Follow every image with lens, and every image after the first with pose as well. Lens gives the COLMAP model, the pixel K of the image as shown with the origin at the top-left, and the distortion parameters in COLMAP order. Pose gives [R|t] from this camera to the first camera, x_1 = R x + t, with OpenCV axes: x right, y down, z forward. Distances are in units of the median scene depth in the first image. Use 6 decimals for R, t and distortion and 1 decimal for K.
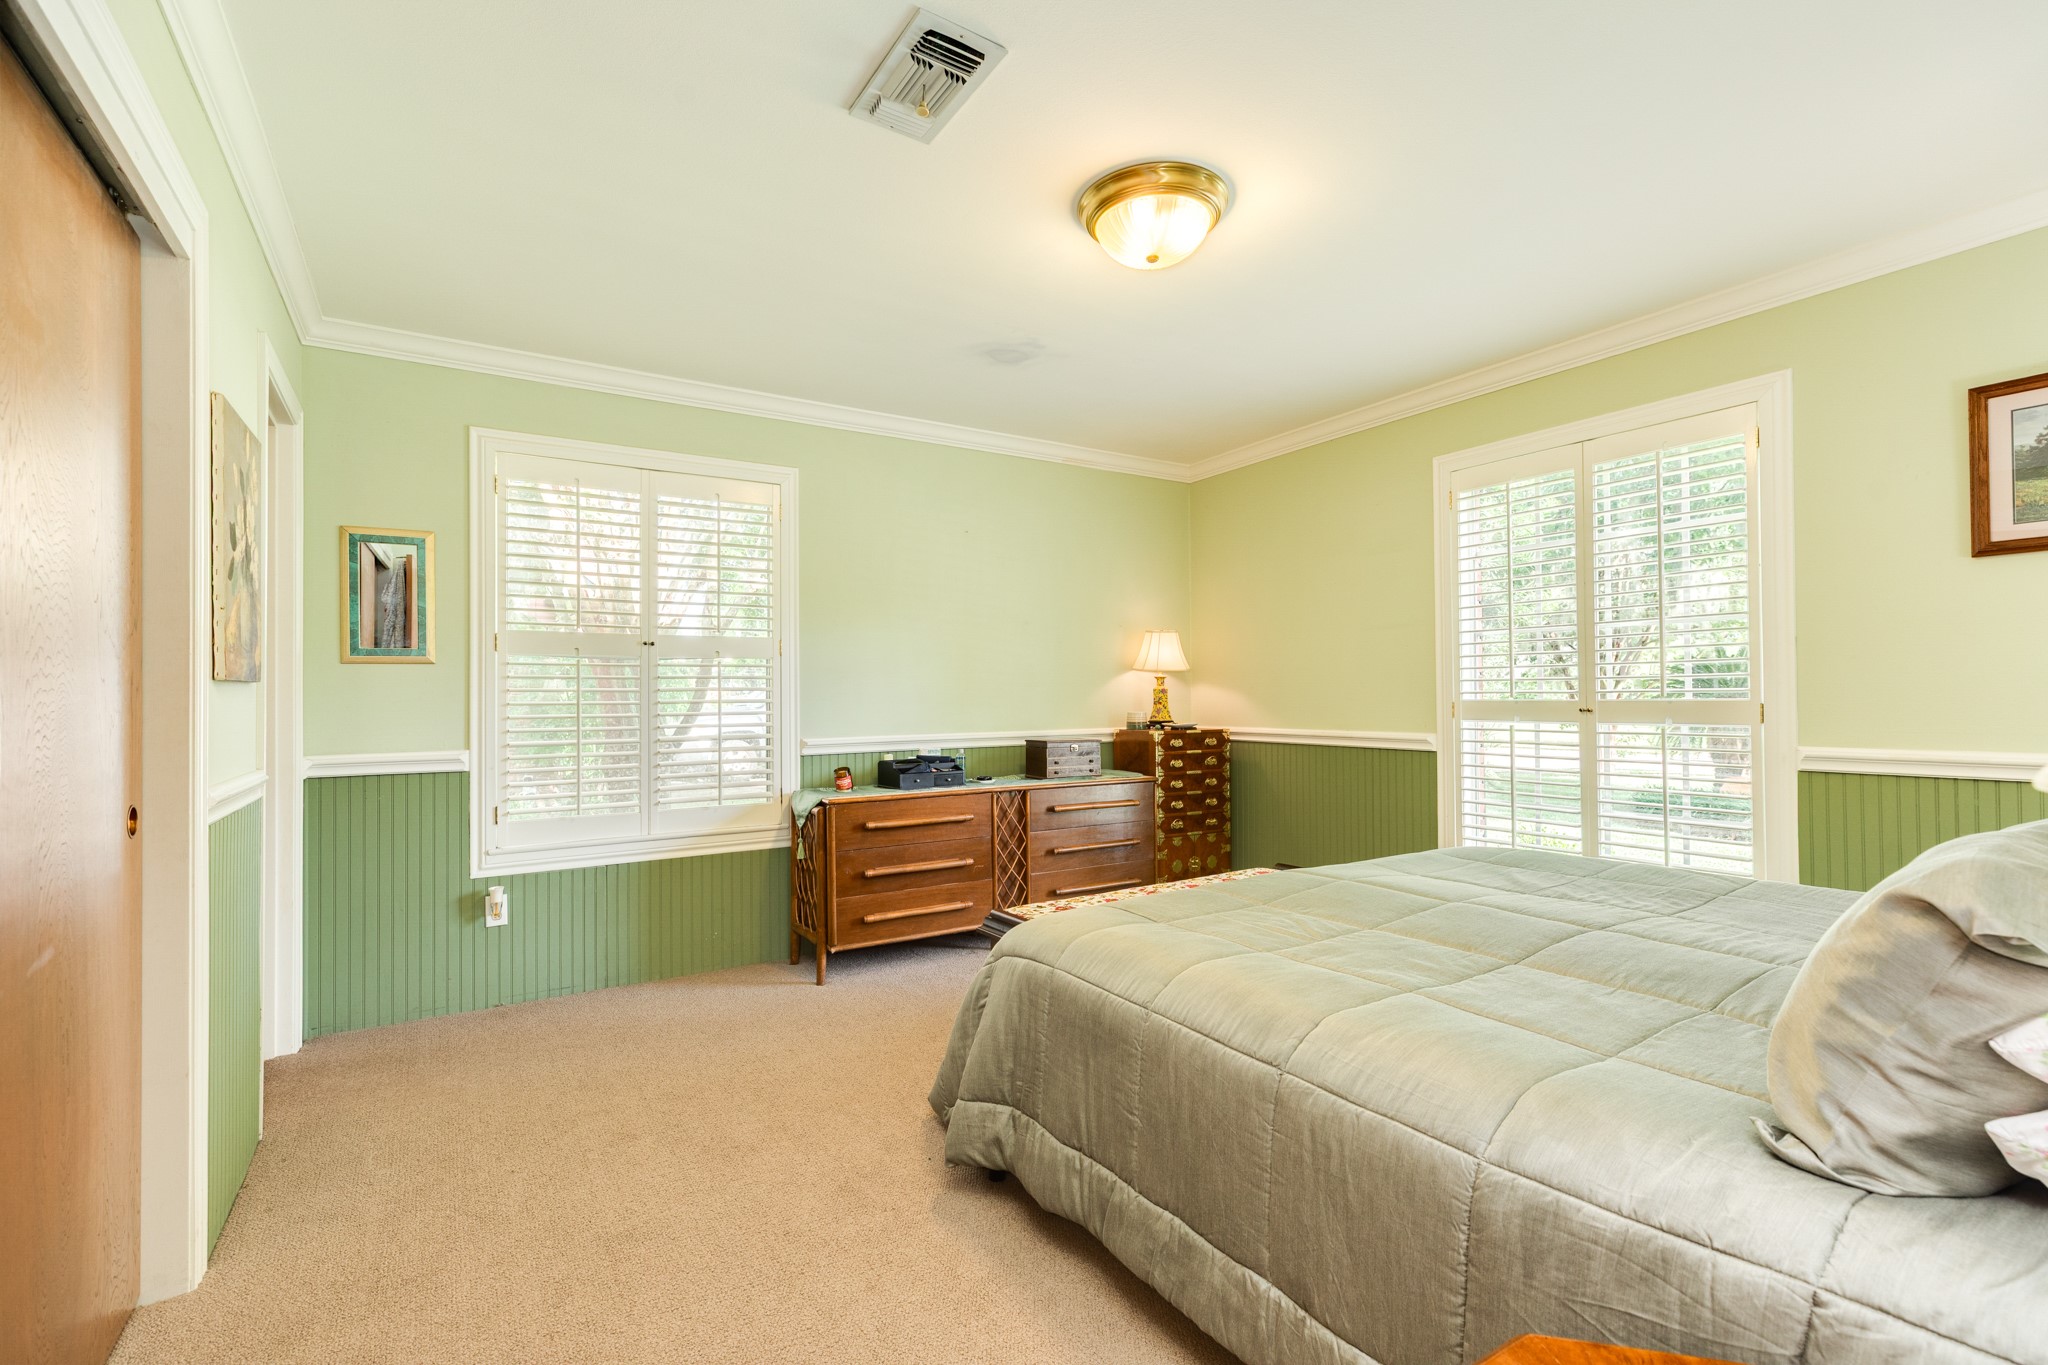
lens RADIAL K [[912.3, 0, 1026.2], [0, 912.3, 686.3], [0, 0, 1]] dist [0.000323, -0.000124]
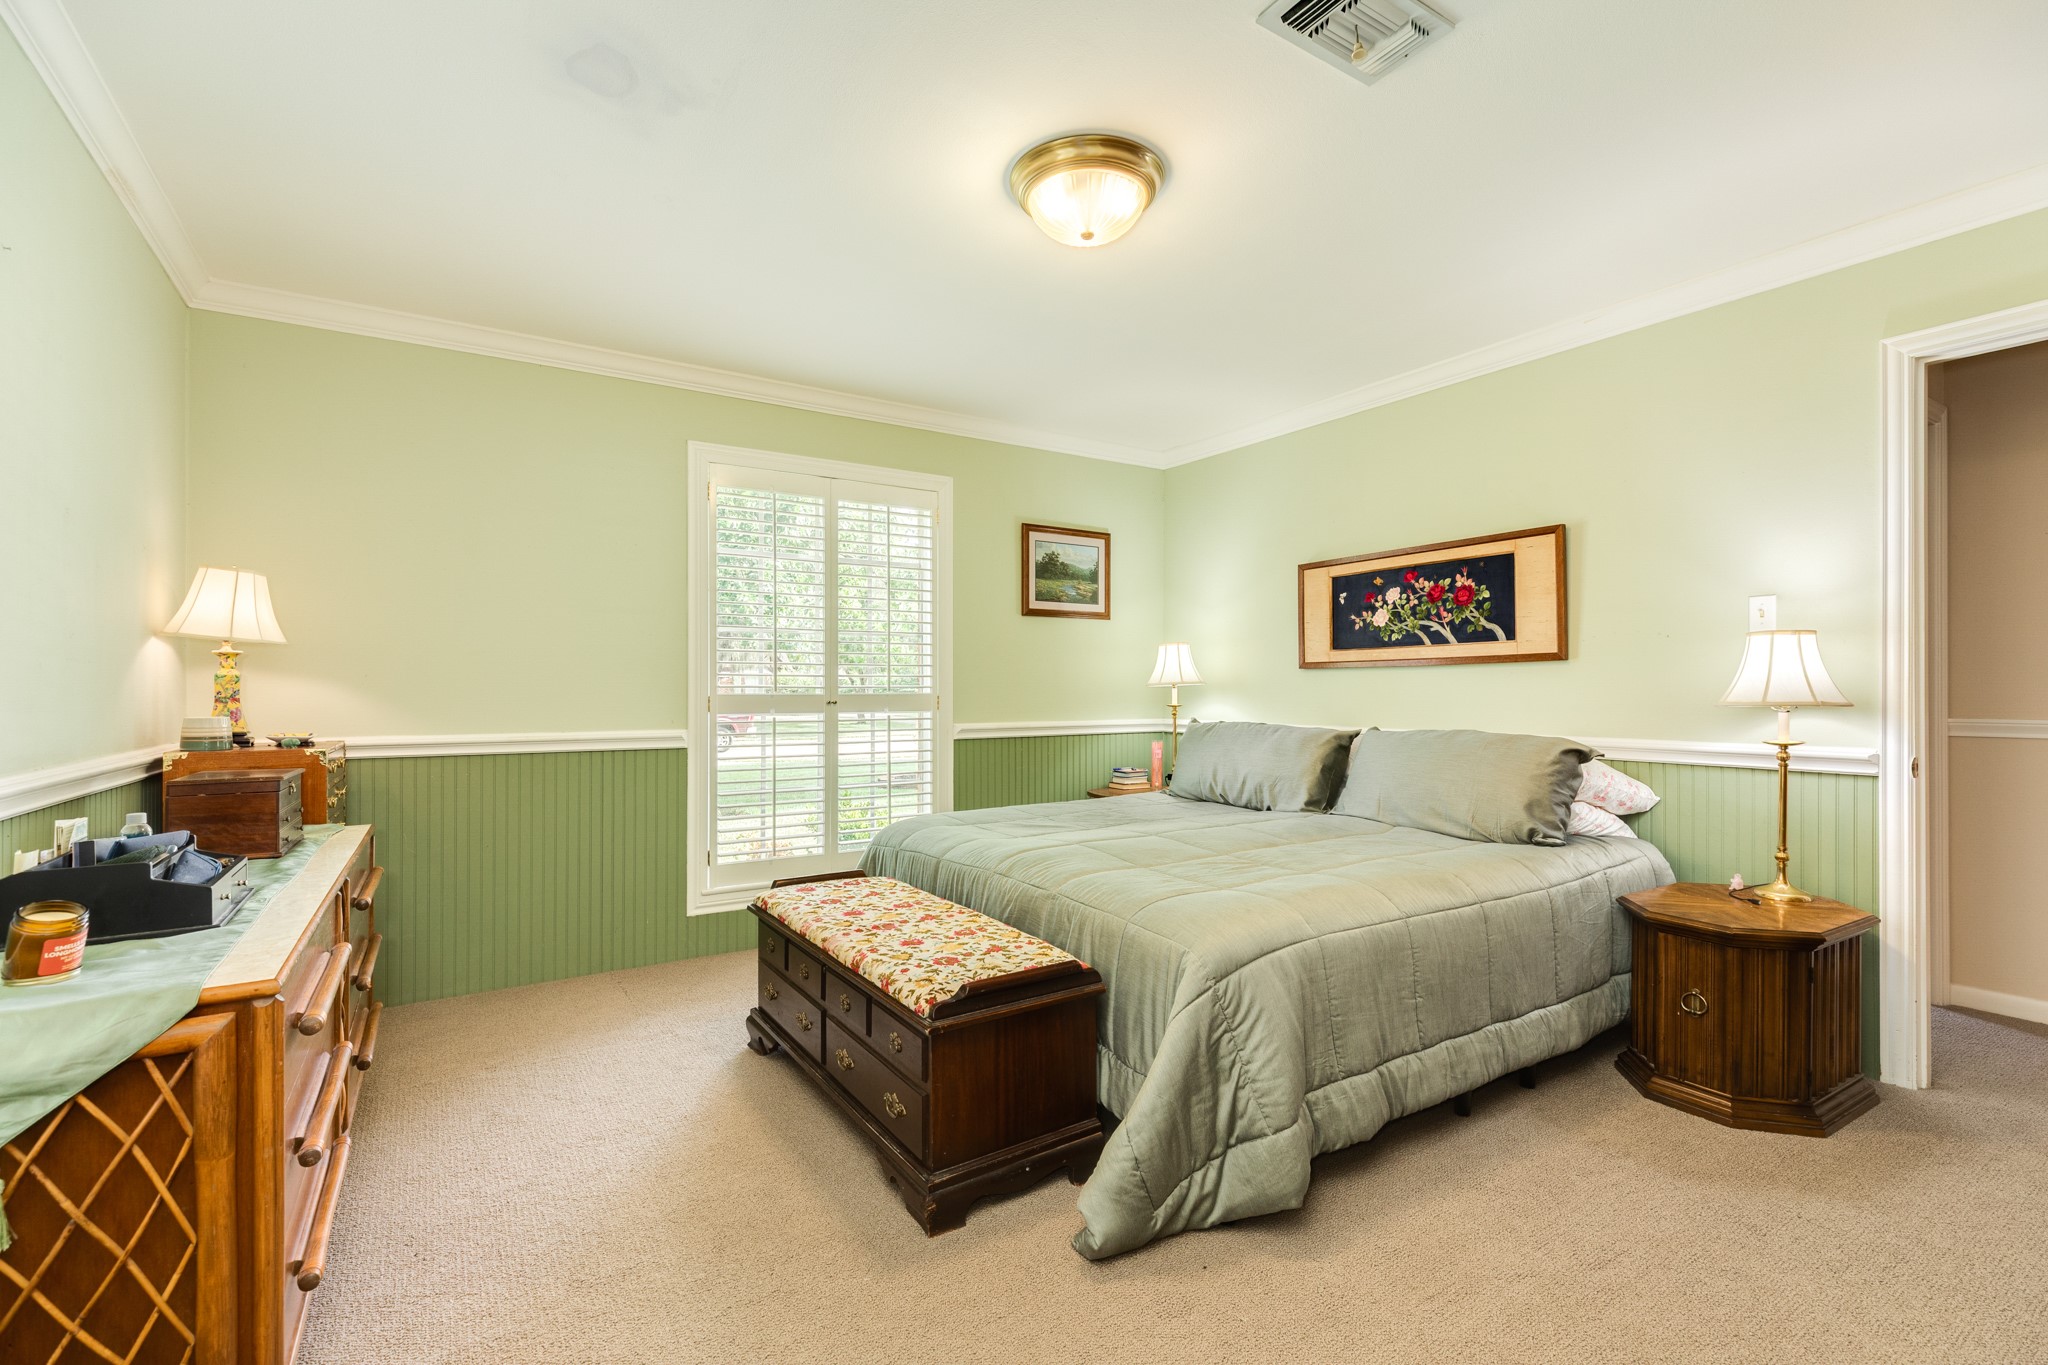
lens RADIAL K [[912.3, 0, 1026.9], [0, 912.3, 691.2], [0, 0, 1]] dist [0.000323, -0.000124]
pose [[0.000585, 0.002763, 0.999996, -0.696112], [-0.014779, 0.999887, -0.002754, 0.012643], [-0.999891, -0.014777, 0.000625, 0.877904]]
